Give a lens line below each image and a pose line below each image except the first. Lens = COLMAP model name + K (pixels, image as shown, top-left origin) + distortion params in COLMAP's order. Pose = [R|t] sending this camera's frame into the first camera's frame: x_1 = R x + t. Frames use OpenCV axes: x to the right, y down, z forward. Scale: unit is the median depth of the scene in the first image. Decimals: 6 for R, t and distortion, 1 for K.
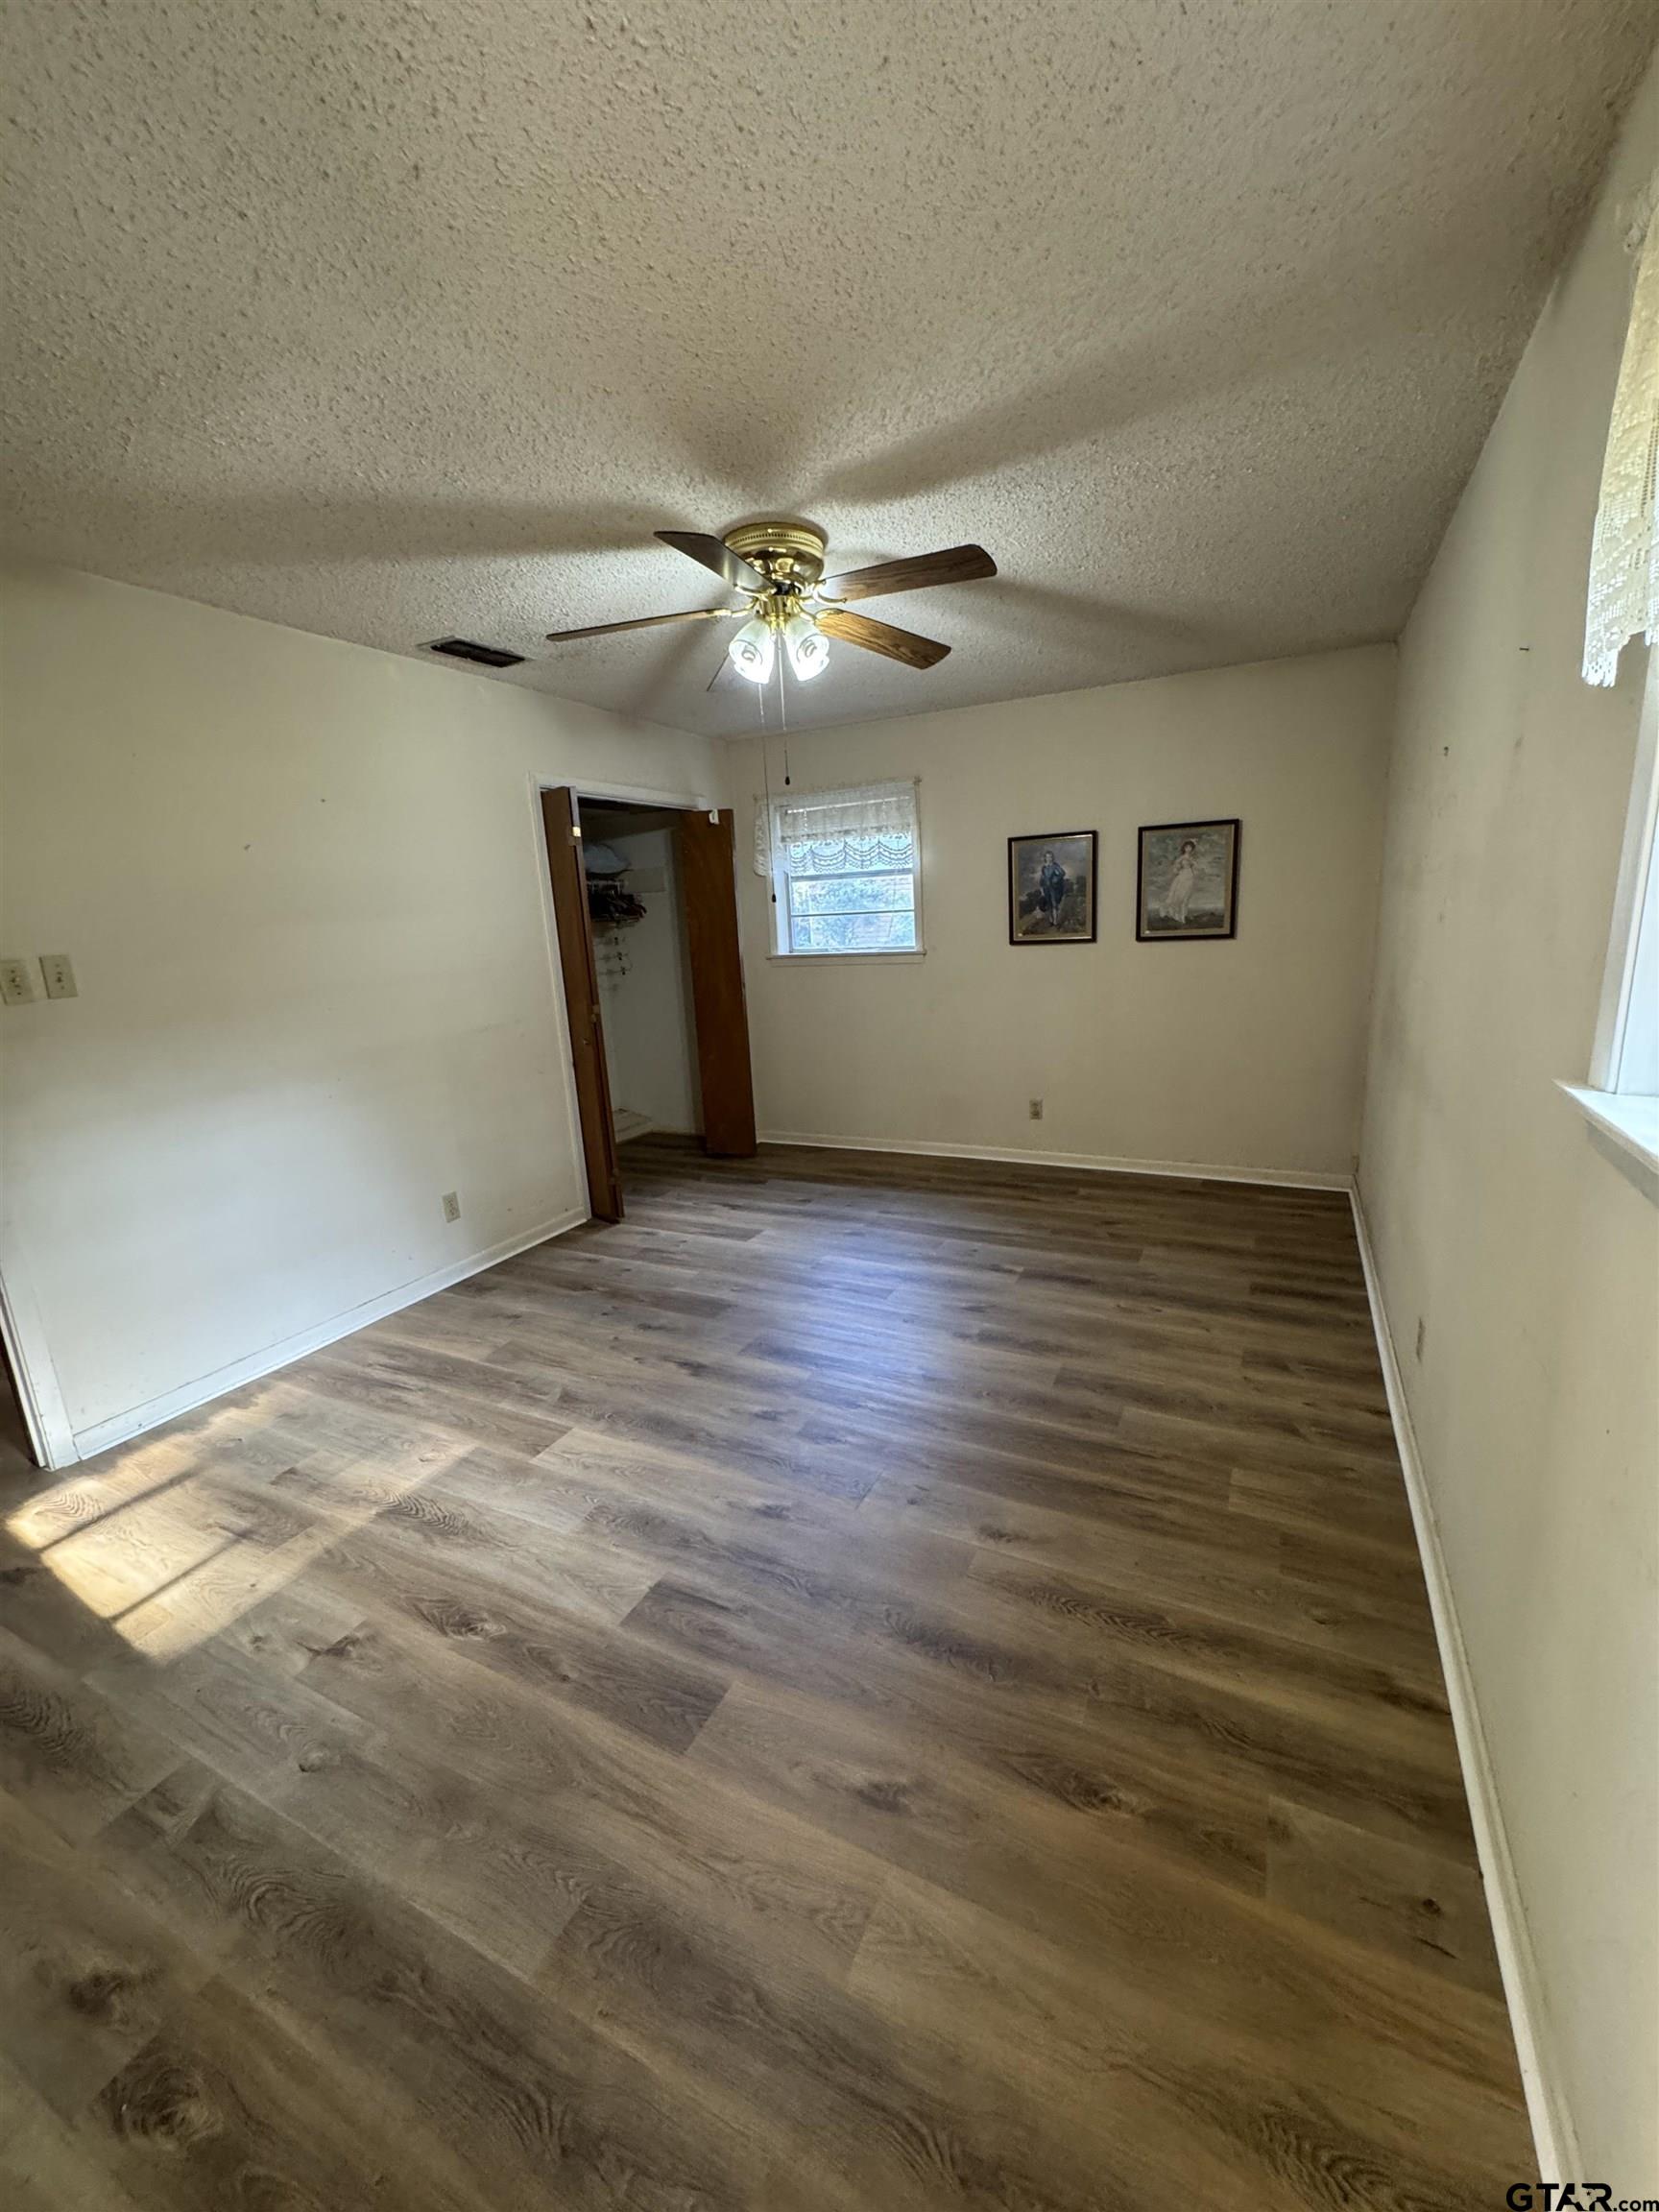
lens RADIAL K [[884.8, 0, 842.3], [0, 884.8, 1111.7], [0, 0, 1]] dist [-0.004302, 0.001069]
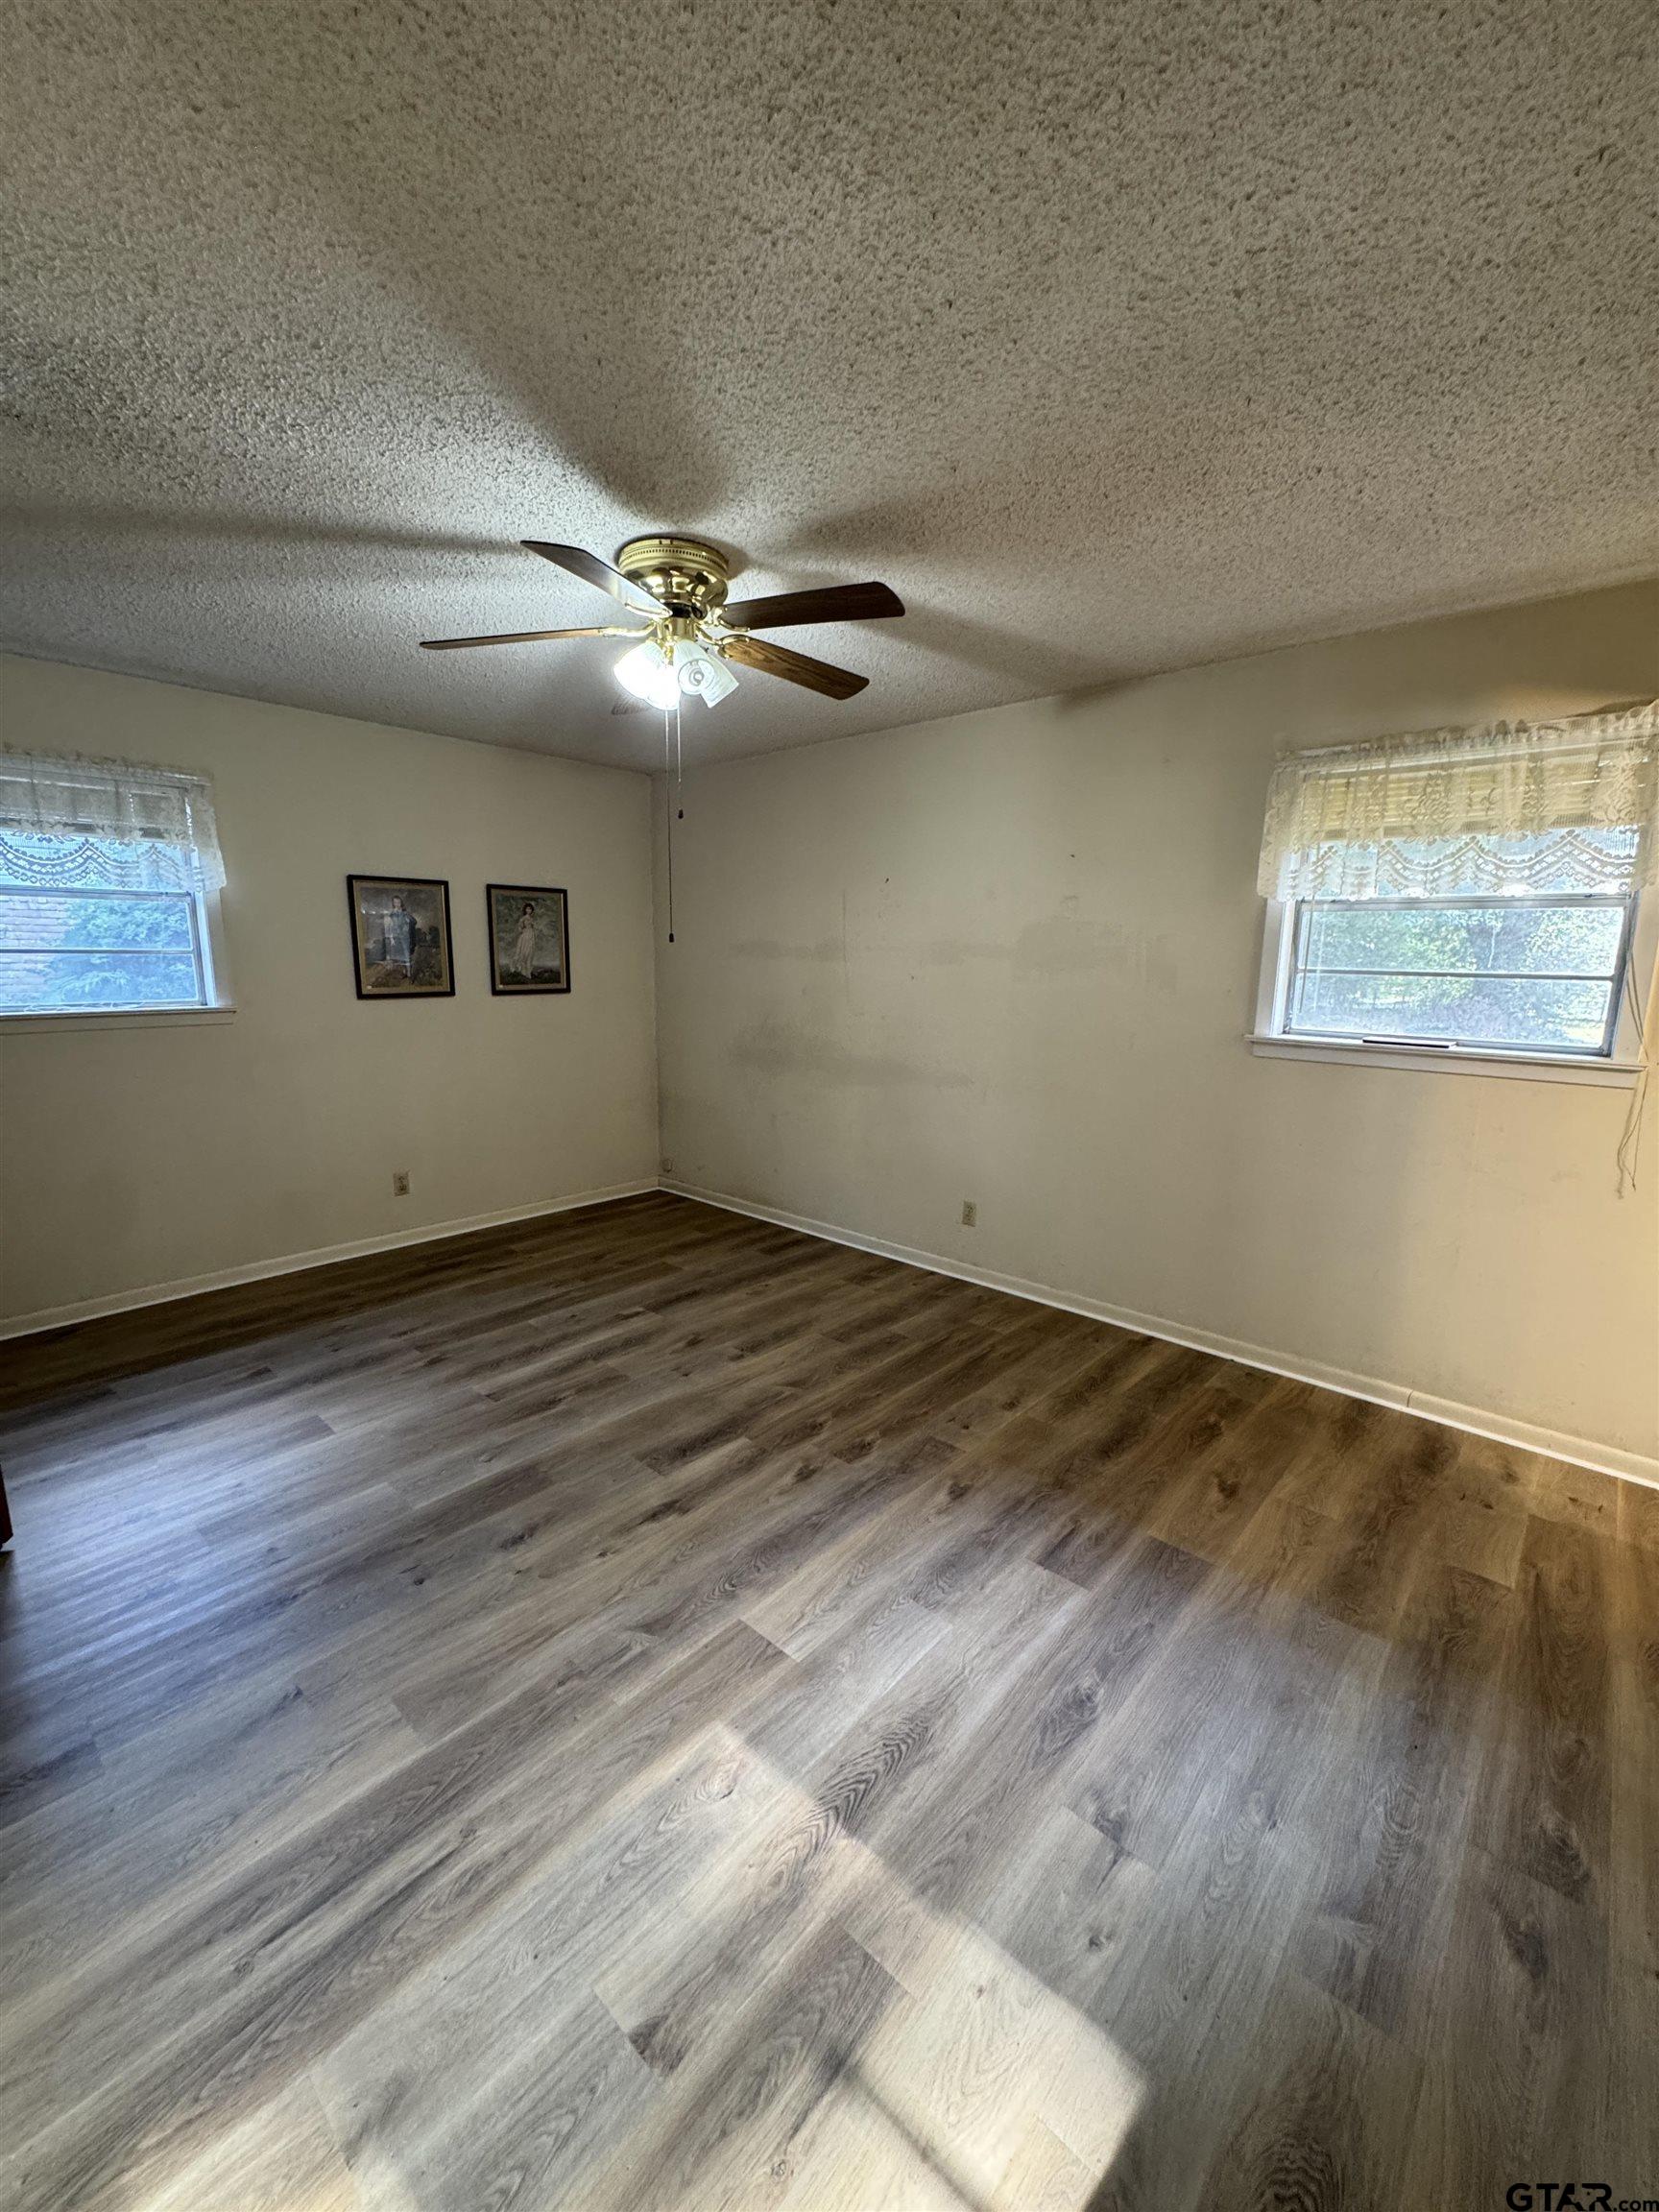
lens RADIAL K [[884.8, 0, 822.9], [0, 884.8, 1113.0], [0, 0, 1]] dist [-0.004302, 0.001069]
pose [[0.265140, -0.120420, 0.956661, -0.829378], [0.188355, 0.979524, 0.071095, -0.091490], [-0.945634, 0.161342, 0.282393, 0.565635]]
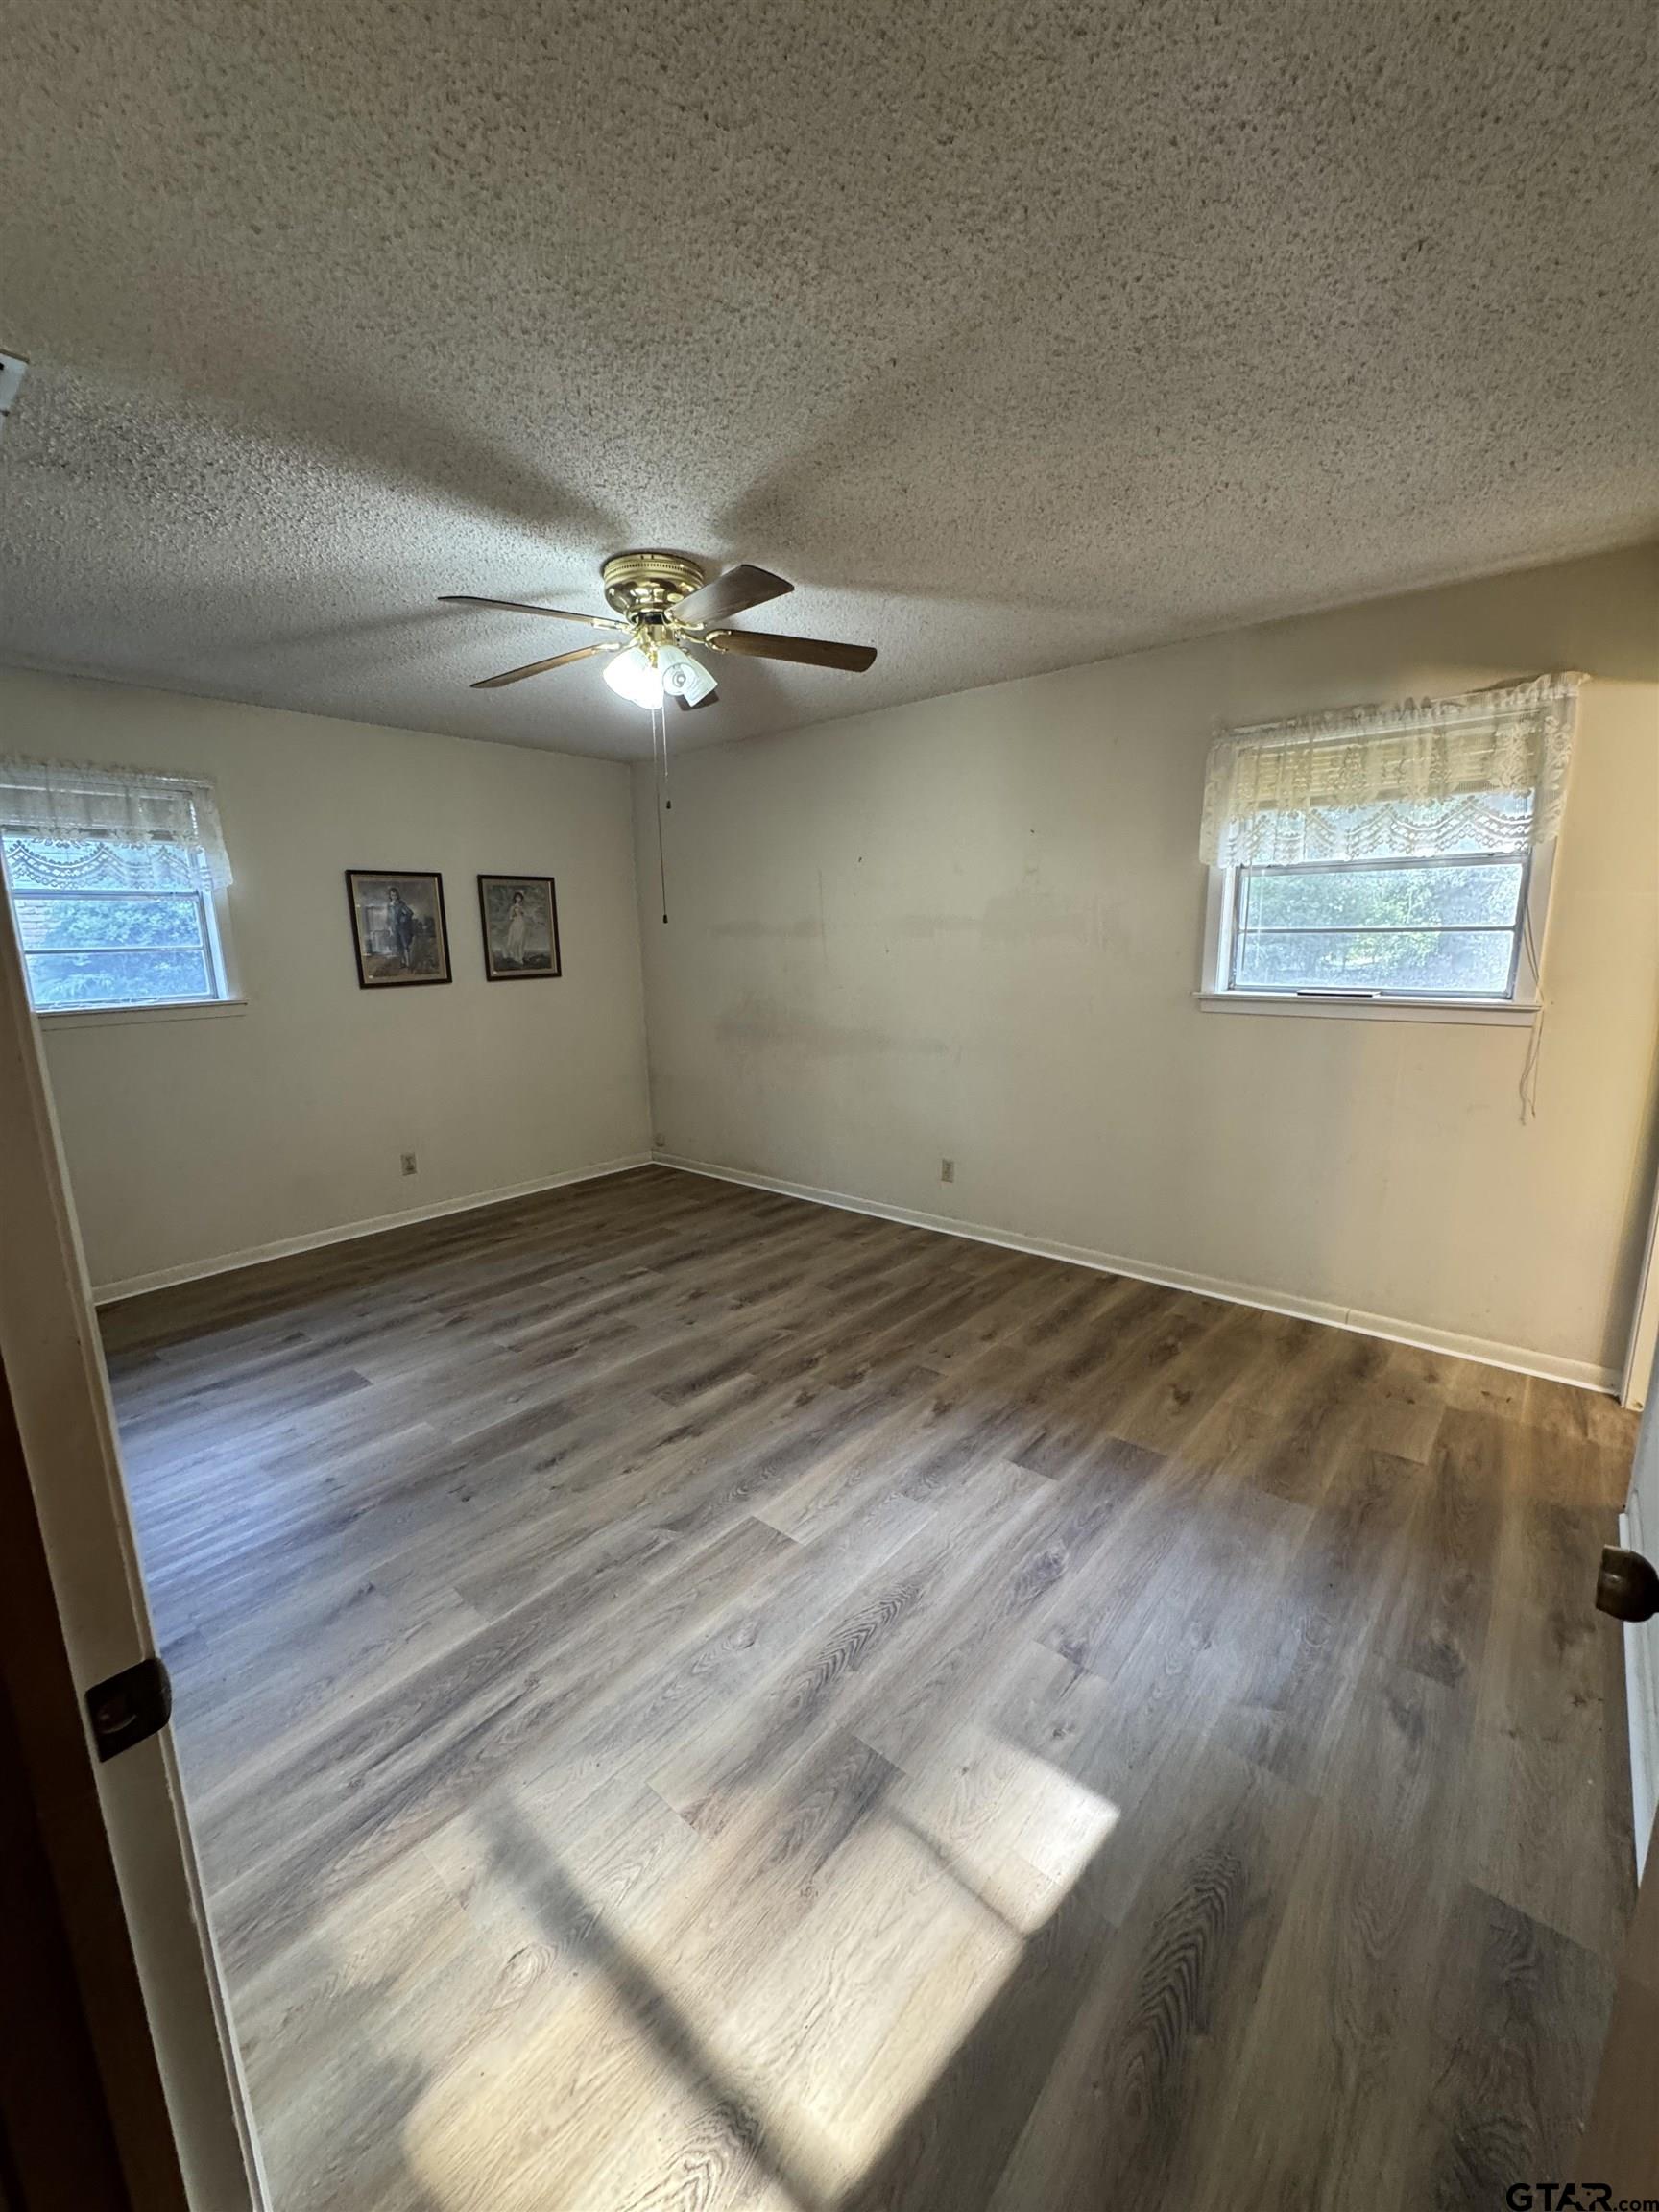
lens RADIAL K [[884.8, 0, 823.9], [0, 884.8, 1113.7], [0, 0, 1]] dist [-0.004302, 0.001069]
pose [[0.241204, -0.150942, 0.958664, -0.914716], [0.221816, 0.970256, 0.096958, -0.077680], [-0.944785, 0.189261, 0.267511, 0.547987]]
